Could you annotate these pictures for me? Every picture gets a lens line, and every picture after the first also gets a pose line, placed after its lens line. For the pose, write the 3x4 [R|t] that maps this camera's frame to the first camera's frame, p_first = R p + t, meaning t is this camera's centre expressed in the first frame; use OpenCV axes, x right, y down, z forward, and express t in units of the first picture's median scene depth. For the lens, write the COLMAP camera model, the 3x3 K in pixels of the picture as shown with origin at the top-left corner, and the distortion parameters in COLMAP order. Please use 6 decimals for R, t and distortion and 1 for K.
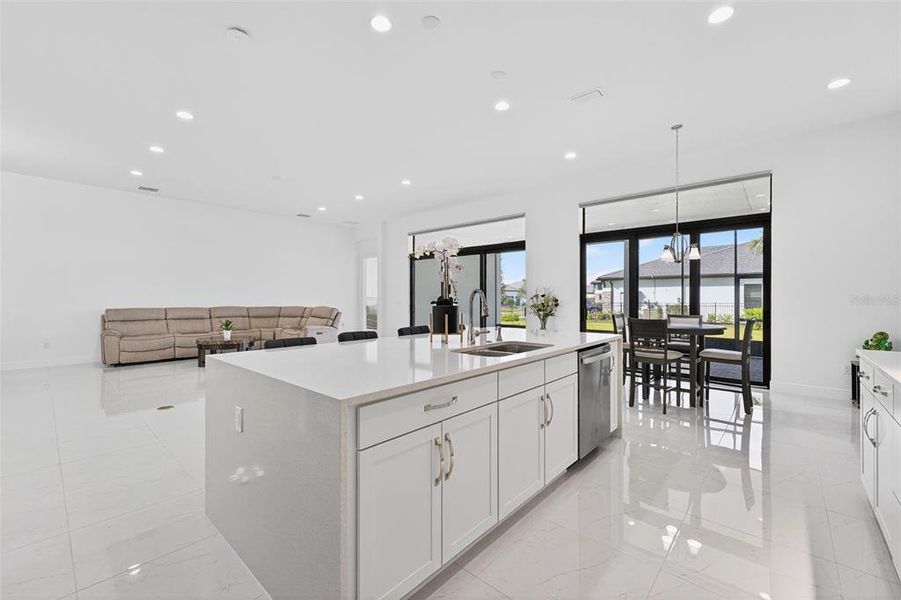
lens RADIAL K [[369.9, 0, 449.1], [0, 369.9, 296.9], [0, 0, 1]] dist [0.008837, 0.000070]
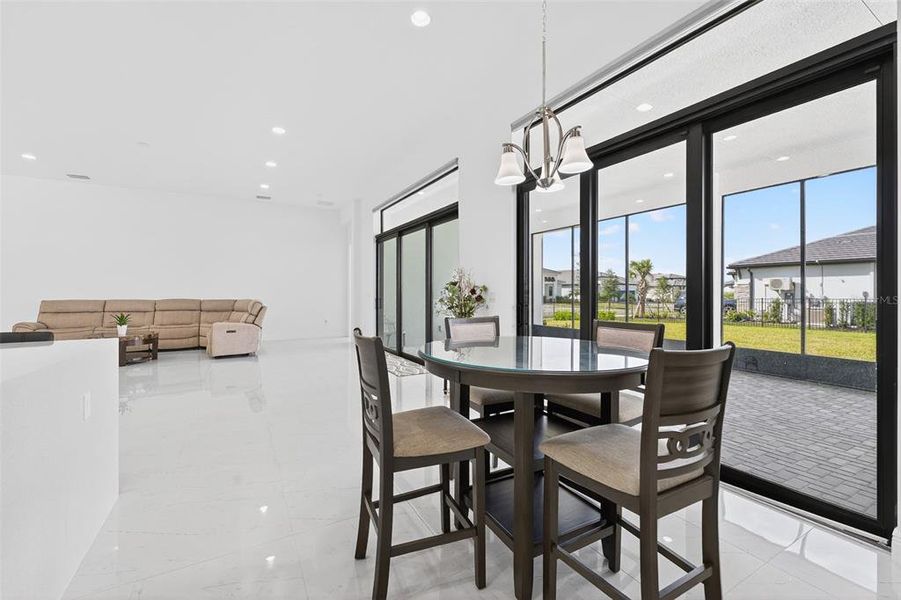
lens RADIAL K [[374.1, 0, 450.5], [0, 374.1, 300.0], [0, 0, 1]] dist [-0.028729, 0.023440]
pose [[0.947430, 0.007784, -0.319867, 0.473607], [-0.000367, 0.999730, 0.023241, 0.008219], [0.319961, -0.021902, 0.947177, 0.429656]]
